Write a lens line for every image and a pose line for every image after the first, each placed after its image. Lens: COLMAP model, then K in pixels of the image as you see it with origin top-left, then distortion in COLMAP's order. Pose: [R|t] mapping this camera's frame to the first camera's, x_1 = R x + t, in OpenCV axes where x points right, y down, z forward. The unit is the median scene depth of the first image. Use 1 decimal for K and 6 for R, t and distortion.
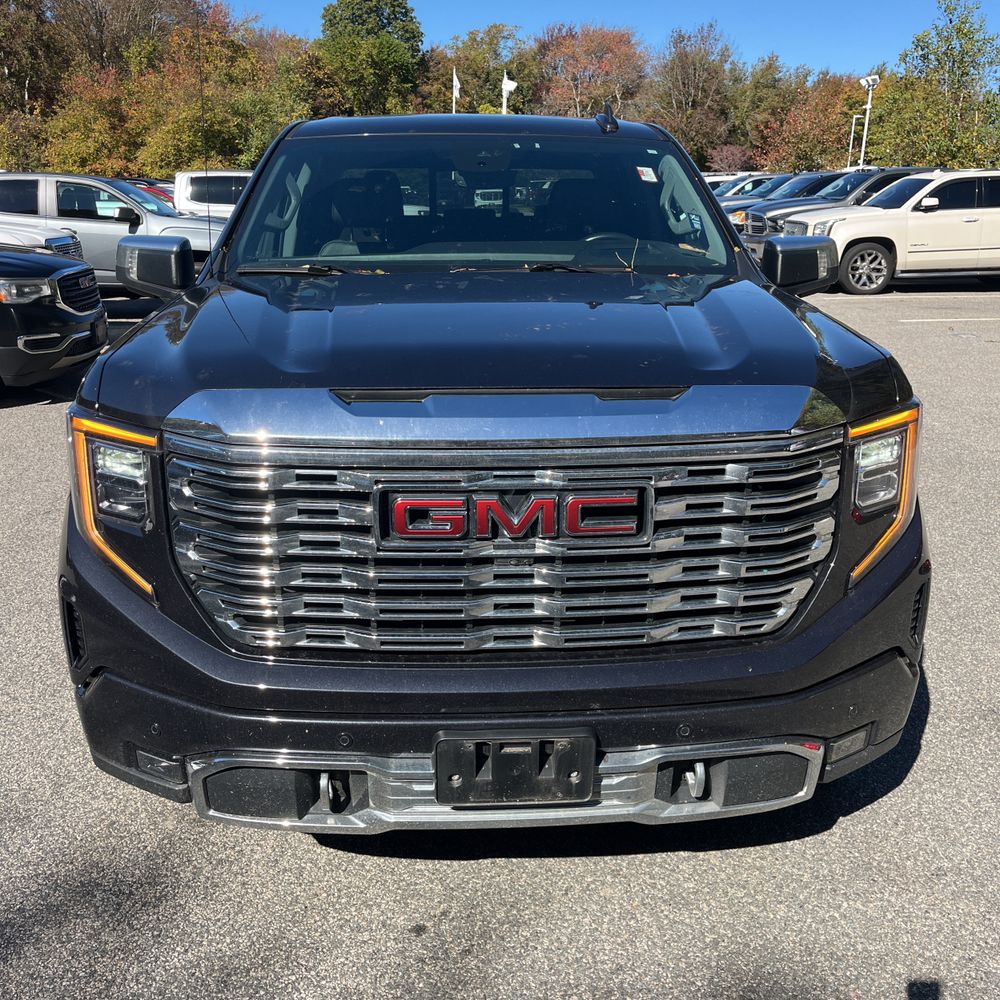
lens RADIAL K [[1016.0, 0, 501.1], [0, 1016.0, 501.6], [0, 0, 1]] dist [0.063970, -0.086333]
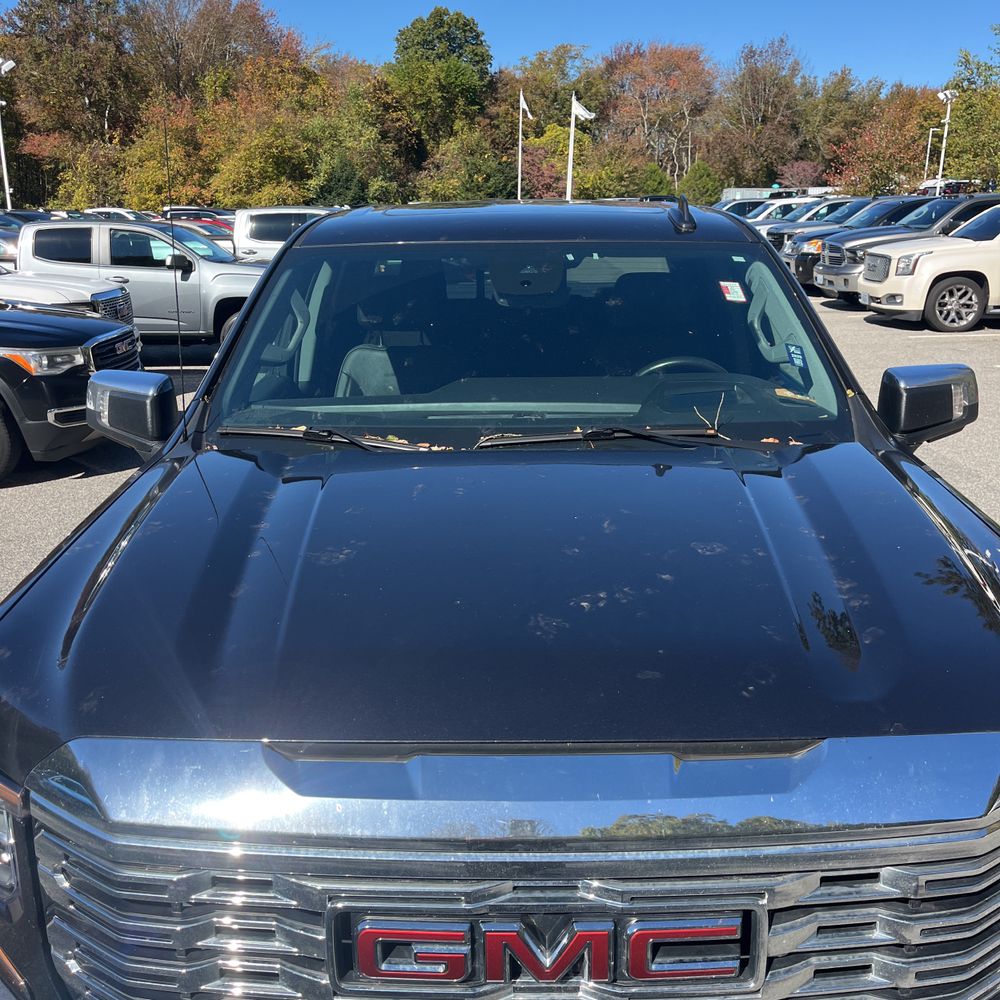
lens RADIAL K [[1009.8, 0, 497.0], [0, 1009.8, 494.5], [0, 0, 1]] dist [0.032526, -0.027788]
pose [[0.997636, 0.006754, -0.068394, 0.002699], [-0.007856, 0.999843, -0.015854, -0.028915], [0.068276, 0.016354, 0.997532, 0.039095]]
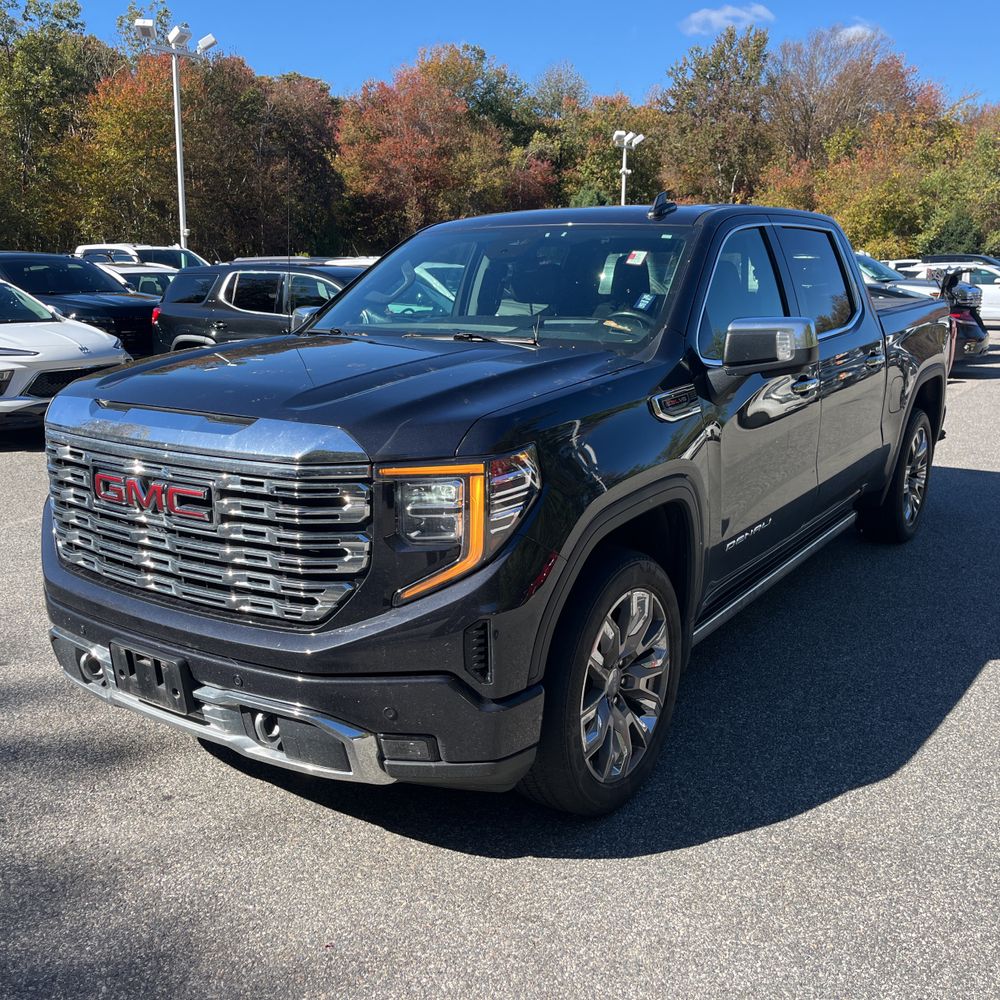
lens RADIAL K [[1024.5, 0, 500.0], [0, 1024.5, 500.0], [0, 0, 1]] dist [0.029571, 0.001574]
pose [[0.785499, 0.129145, -0.605238, 0.141993], [-0.174497, 0.984521, -0.016393, -0.004617], [0.593752, 0.118489, 0.795876, 0.015083]]
